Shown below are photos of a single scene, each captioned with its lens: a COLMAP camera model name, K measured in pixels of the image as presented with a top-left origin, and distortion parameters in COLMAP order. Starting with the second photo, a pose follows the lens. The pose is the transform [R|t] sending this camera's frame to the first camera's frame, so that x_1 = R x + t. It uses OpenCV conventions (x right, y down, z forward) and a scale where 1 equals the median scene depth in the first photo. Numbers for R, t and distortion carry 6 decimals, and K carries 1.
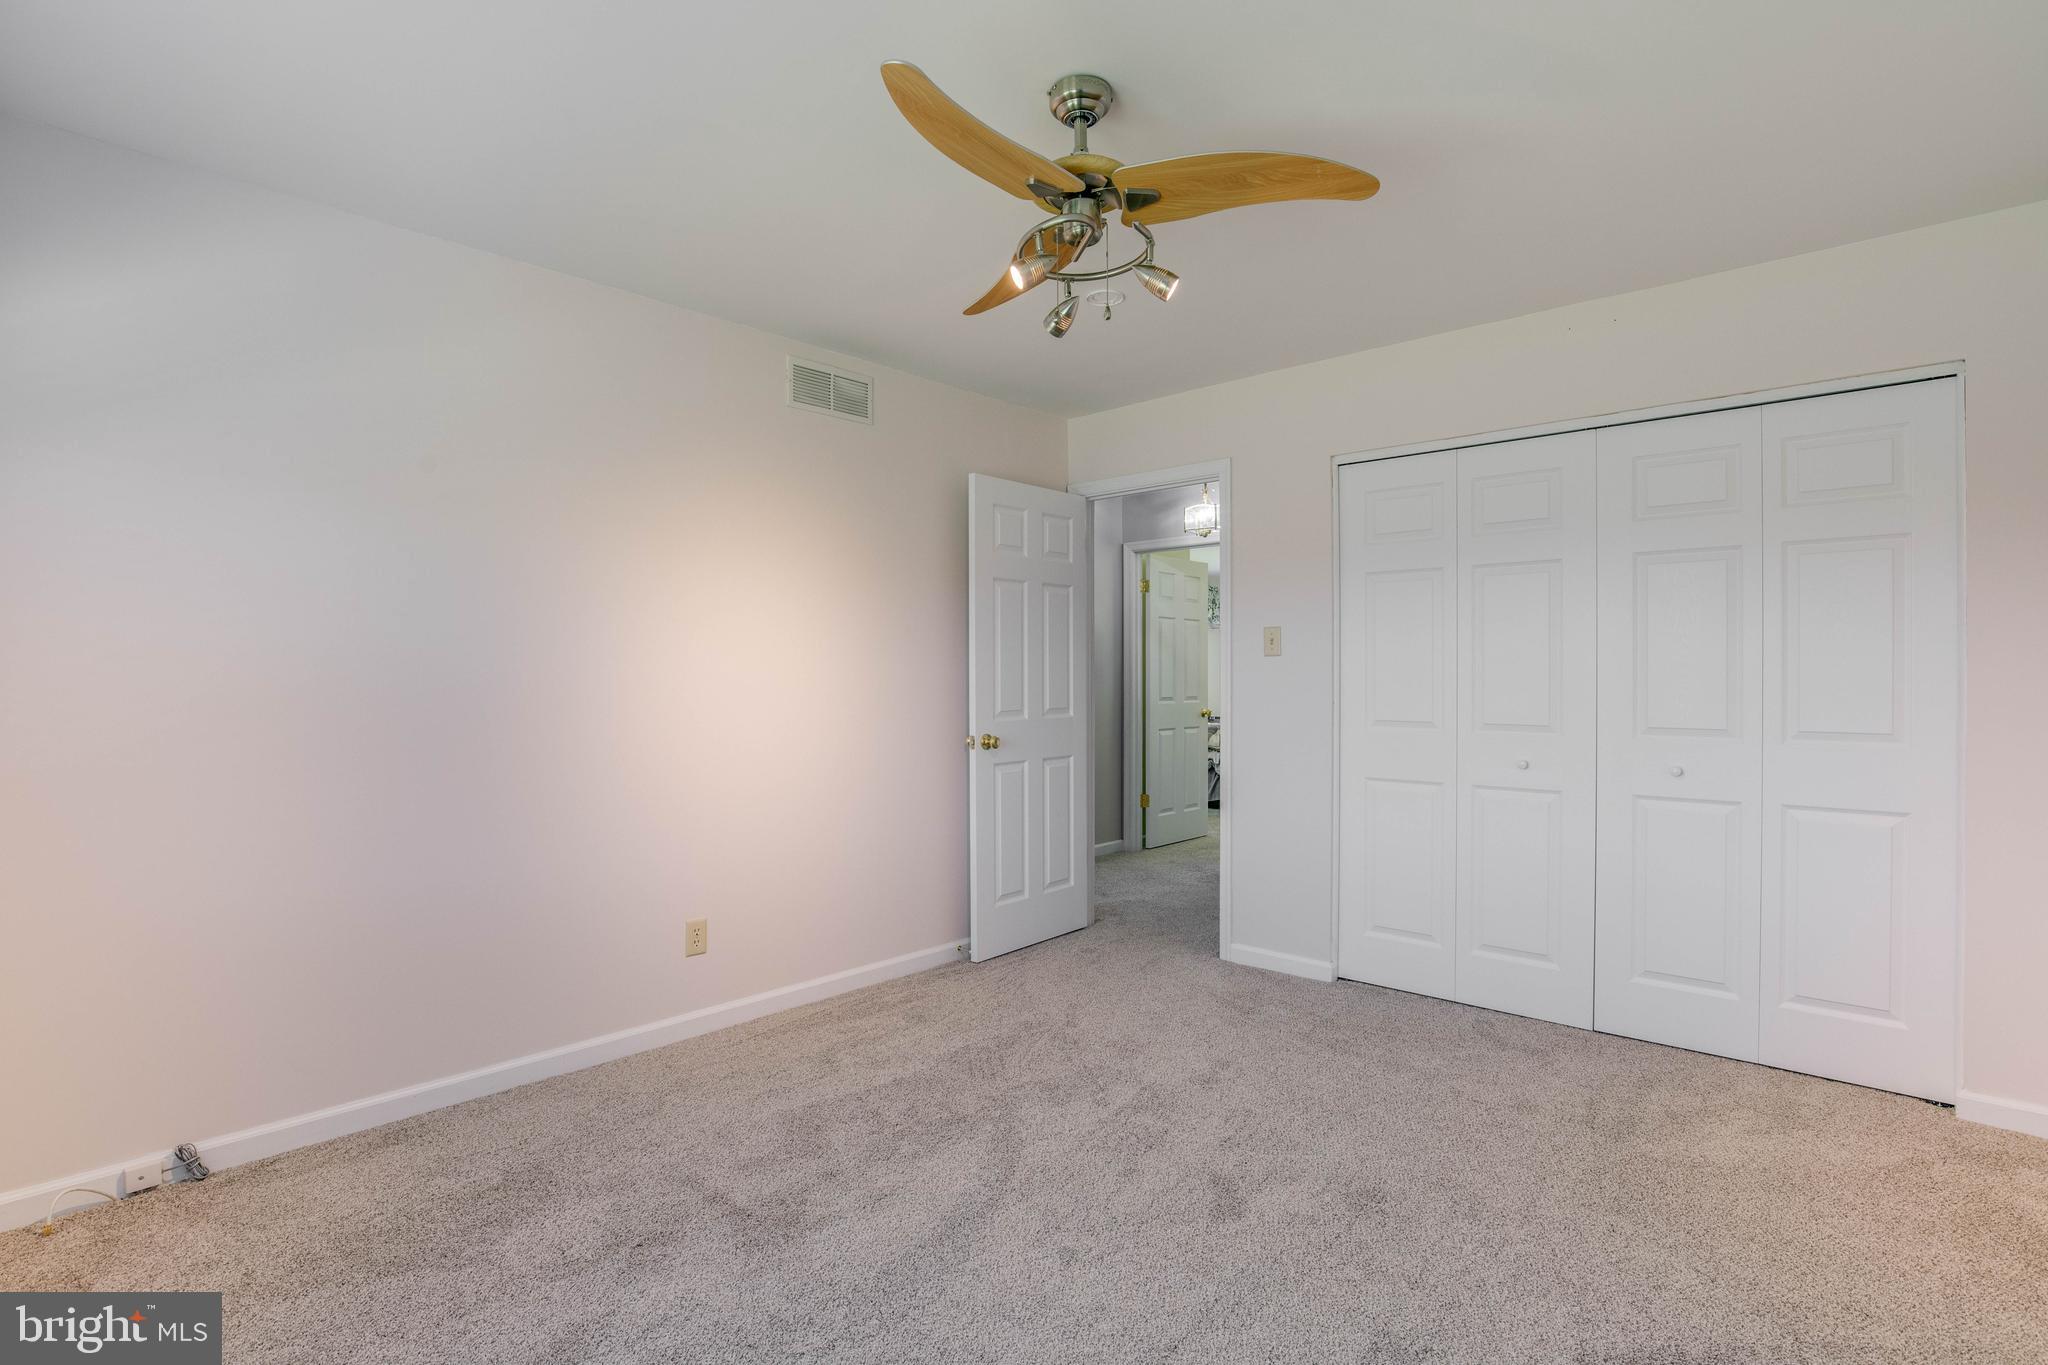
lens RADIAL K [[959.9, 0, 1024.0], [0, 959.9, 682.5], [0, 0, 1]] dist [0.000367, 0.000534]
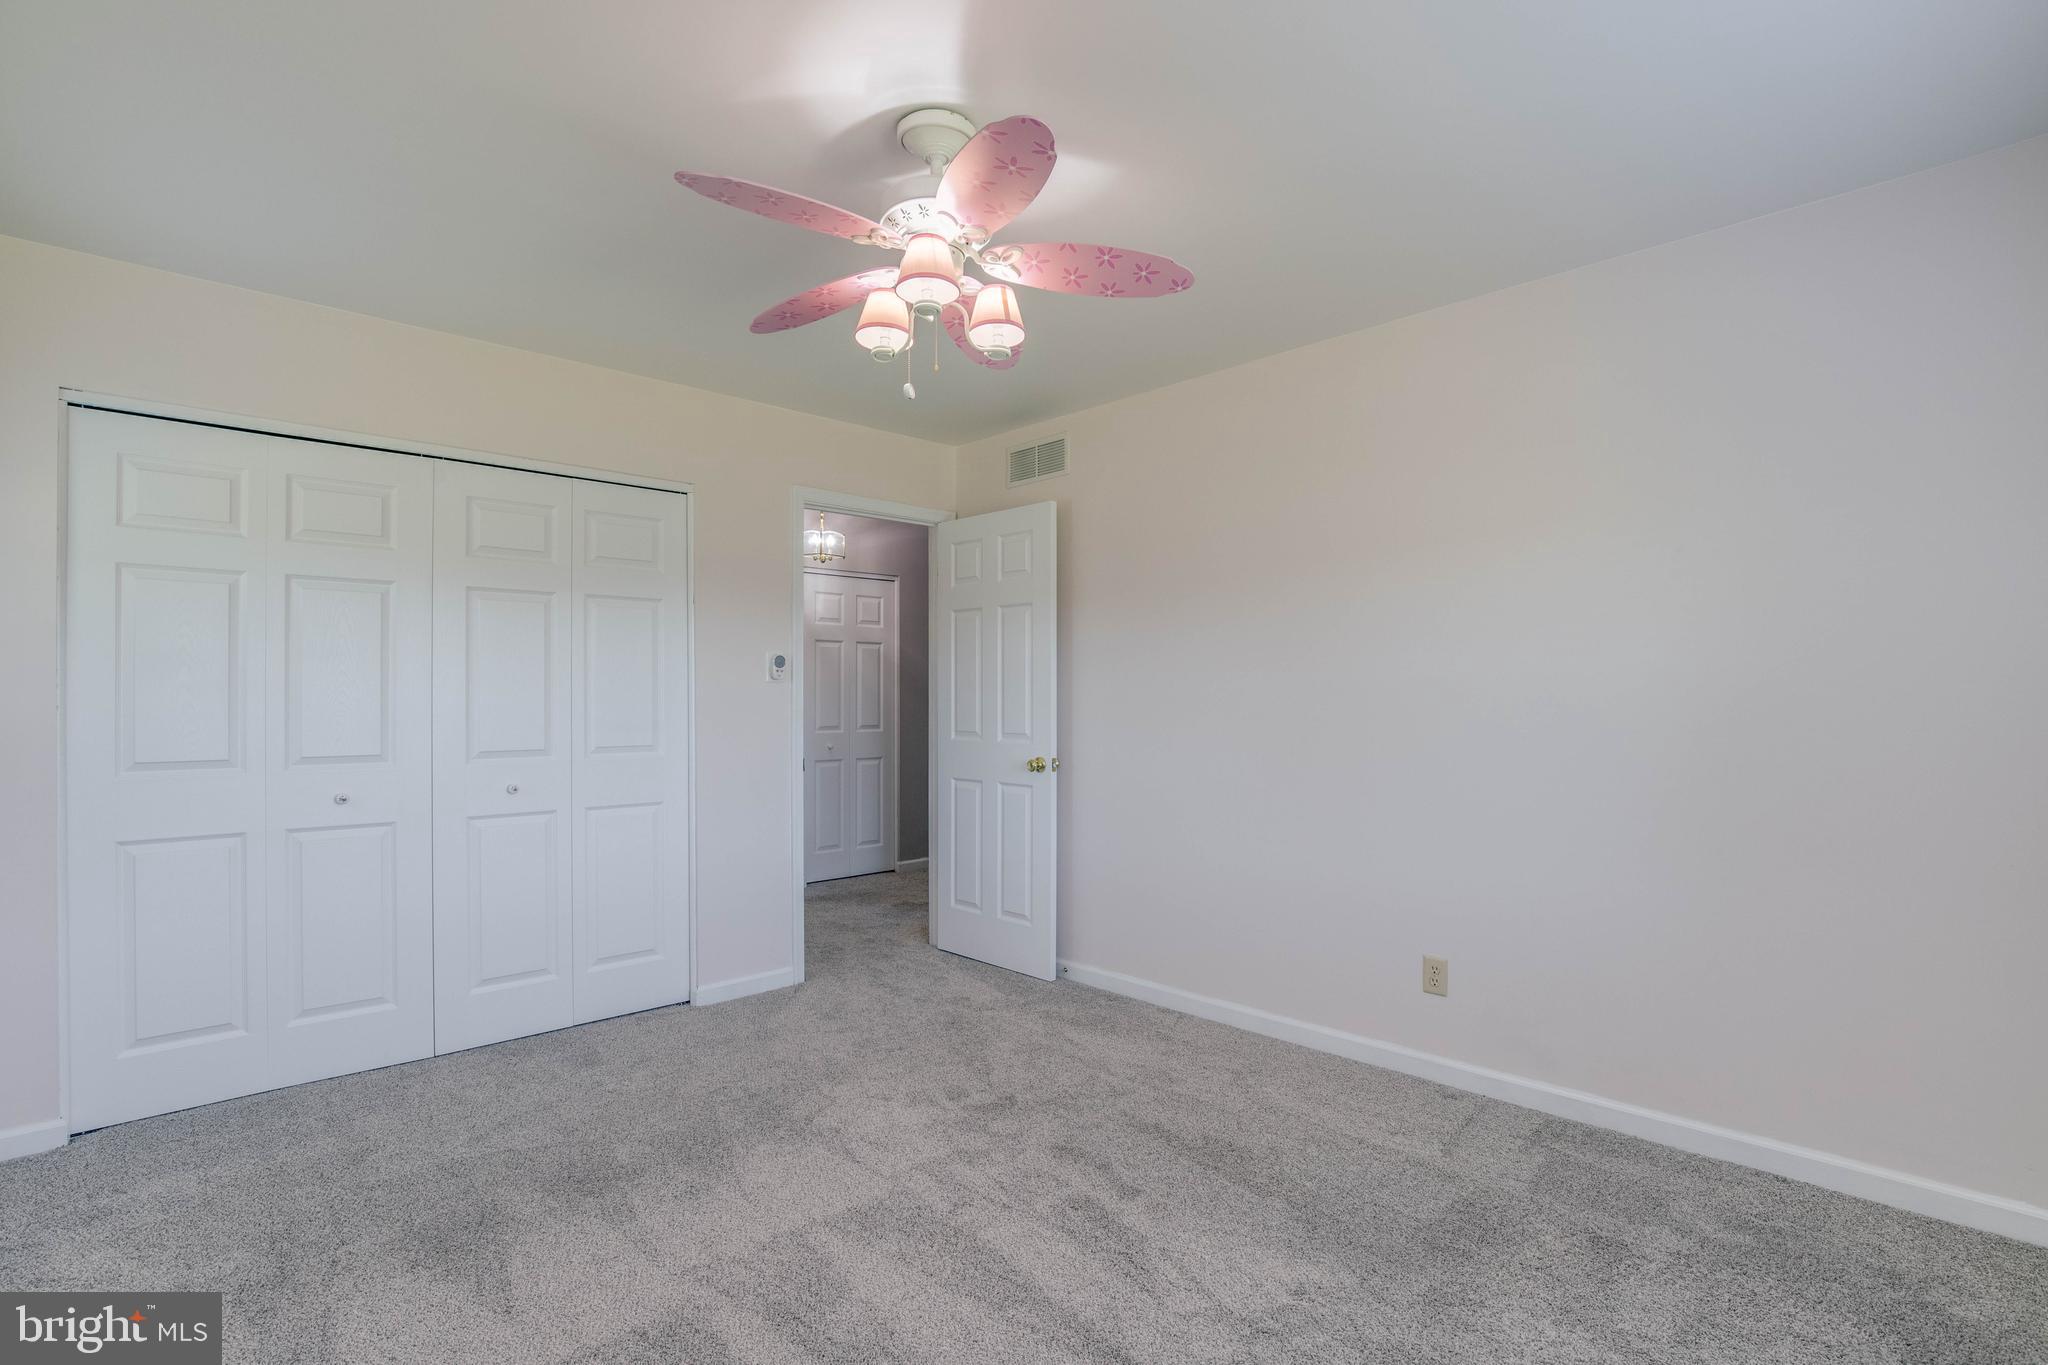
lens RADIAL K [[953.0, 0, 1033.9], [0, 953.0, 693.1], [0, 0, 1]] dist [-0.038208, 0.007239]
pose [[0.093982, 0.010359, 0.995520, -0.323920], [0.008724, 0.999899, -0.011228, -0.000643], [-0.995536, 0.009740, 0.093882, 0.281388]]
